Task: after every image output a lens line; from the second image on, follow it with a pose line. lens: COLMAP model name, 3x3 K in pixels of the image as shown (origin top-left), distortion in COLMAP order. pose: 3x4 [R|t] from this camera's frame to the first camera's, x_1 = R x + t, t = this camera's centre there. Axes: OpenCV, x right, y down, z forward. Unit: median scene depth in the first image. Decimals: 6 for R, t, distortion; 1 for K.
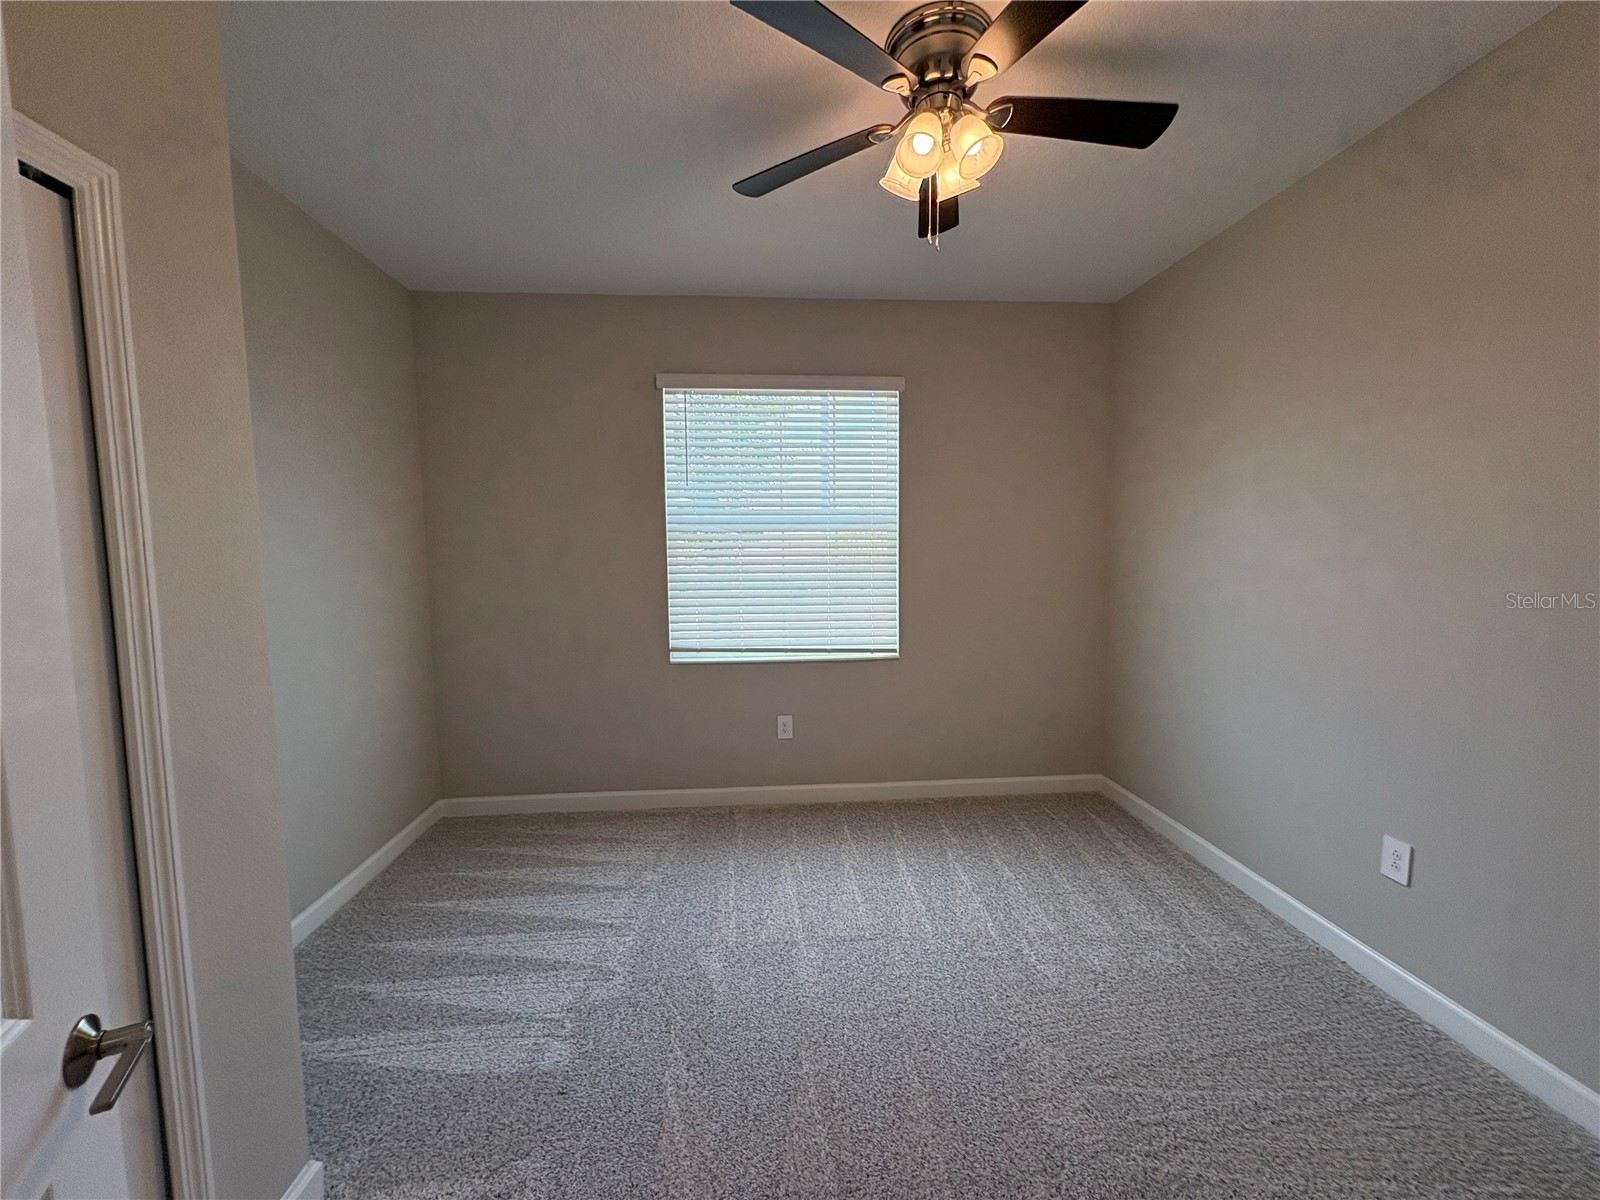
lens RADIAL K [[649.2, 0, 800.0], [0, 649.2, 600.0], [0, 0, 1]] dist [-0.001193, 0.000061]
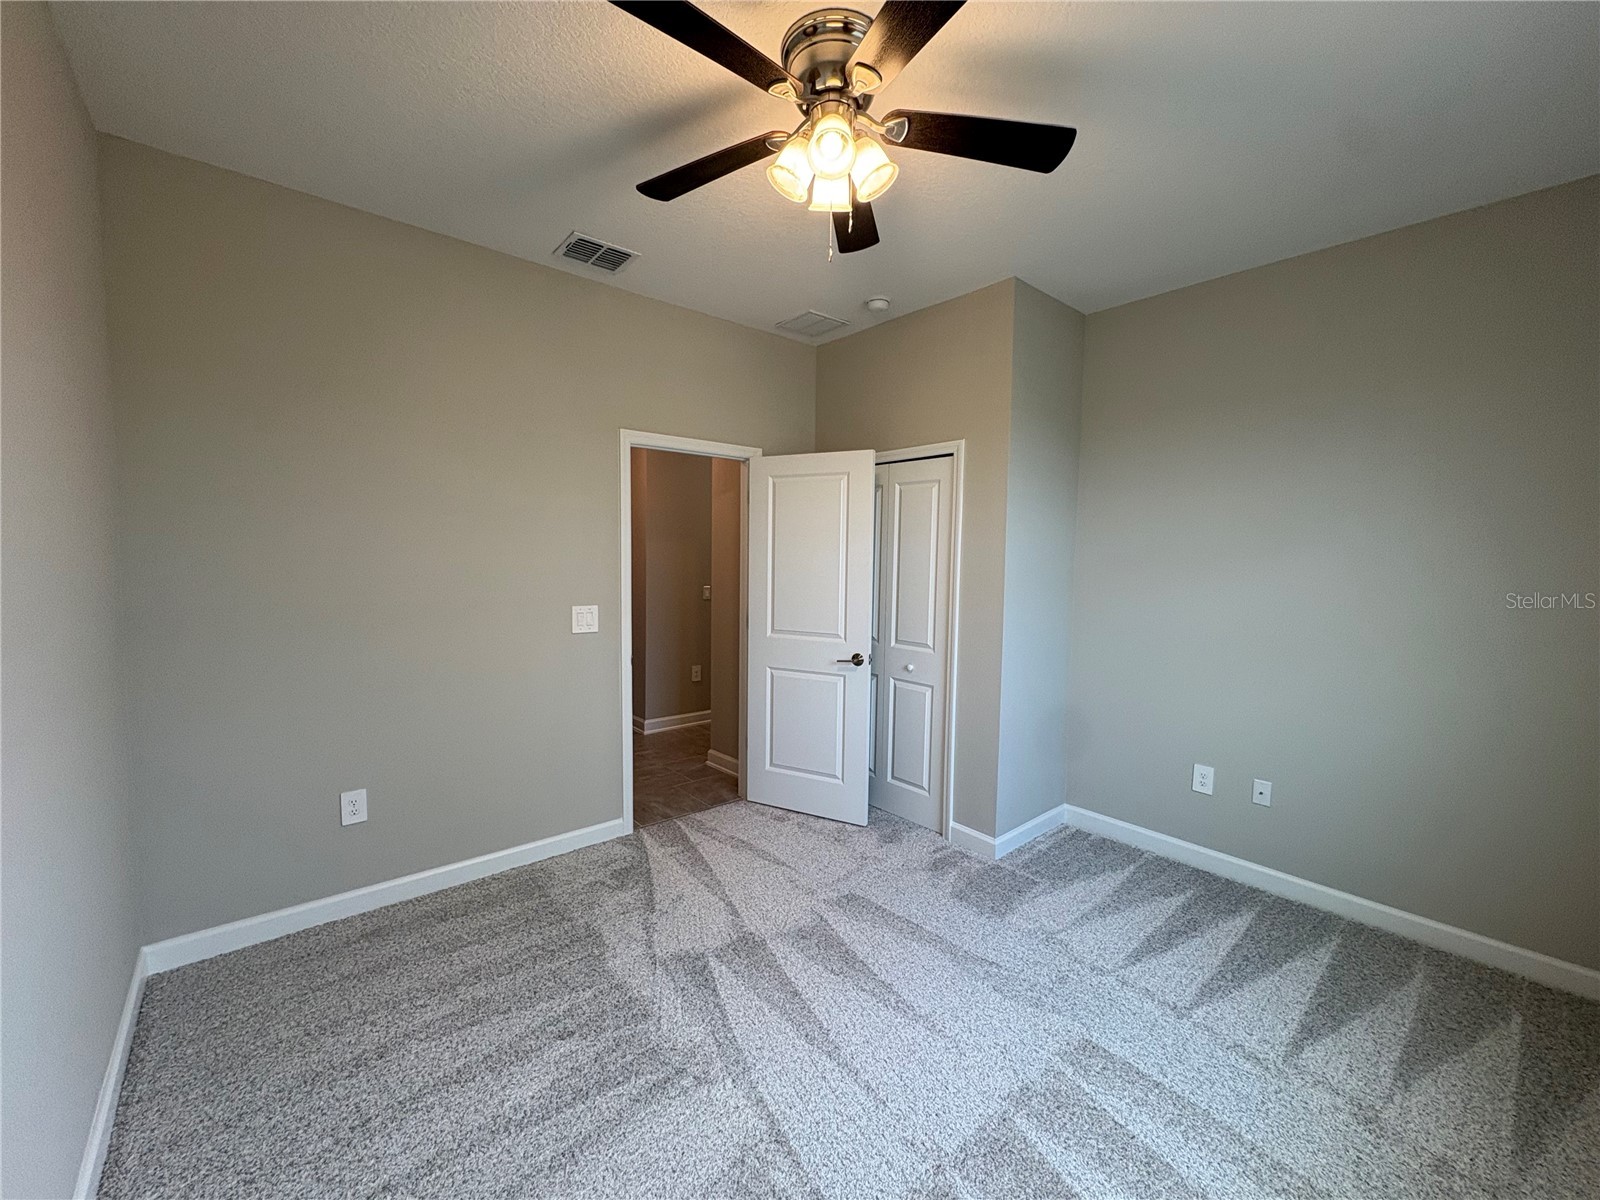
lens RADIAL K [[649.2, 0, 800.0], [0, 649.2, 600.0], [0, 0, 1]] dist [-0.001193, 0.000061]
pose [[-0.811501, 0.040536, -0.582944, 0.662706], [-0.055286, 0.987790, 0.145650, -0.139344], [0.581730, 0.150424, -0.799351, 1.447710]]
